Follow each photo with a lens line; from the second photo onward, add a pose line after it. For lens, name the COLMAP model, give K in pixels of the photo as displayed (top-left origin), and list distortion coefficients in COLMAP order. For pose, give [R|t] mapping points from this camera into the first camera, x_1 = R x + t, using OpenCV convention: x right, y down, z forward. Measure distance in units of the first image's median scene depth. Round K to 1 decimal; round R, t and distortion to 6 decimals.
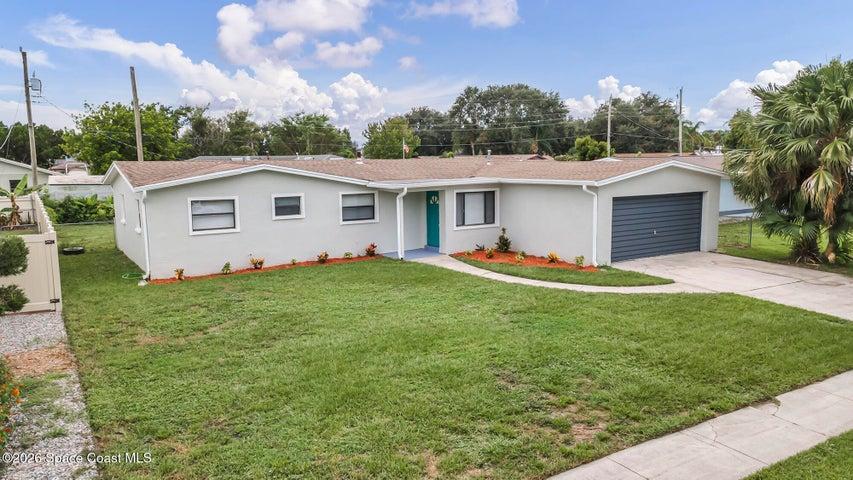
lens RADIAL K [[621.6, 0, 426.5], [0, 621.6, 240.0], [0, 0, 1]] dist [0.038045, 0.001610]
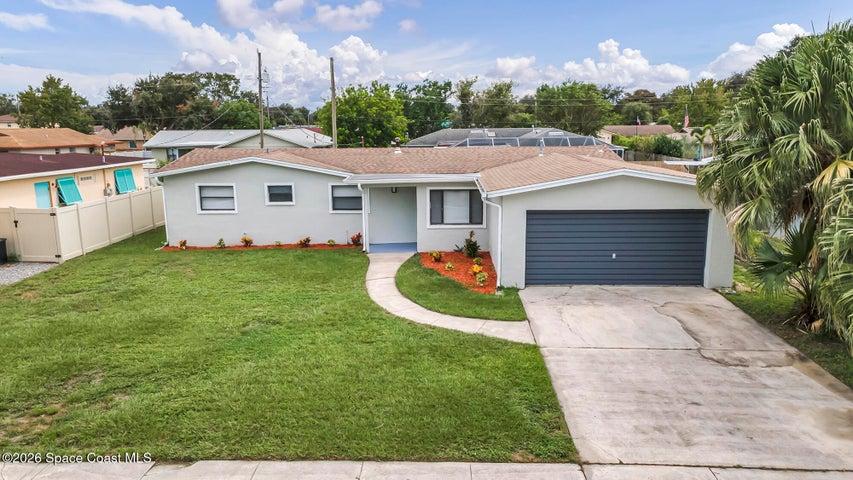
lens RADIAL K [[621.6, 0, 426.5], [0, 621.6, 240.0], [0, 0, 1]] dist [0.038045, 0.001610]
pose [[0.832205, 0.106993, -0.544048, 0.592698], [-0.073481, 0.993833, 0.083047, -0.080602], [0.549578, -0.029135, 0.834934, 0.192867]]
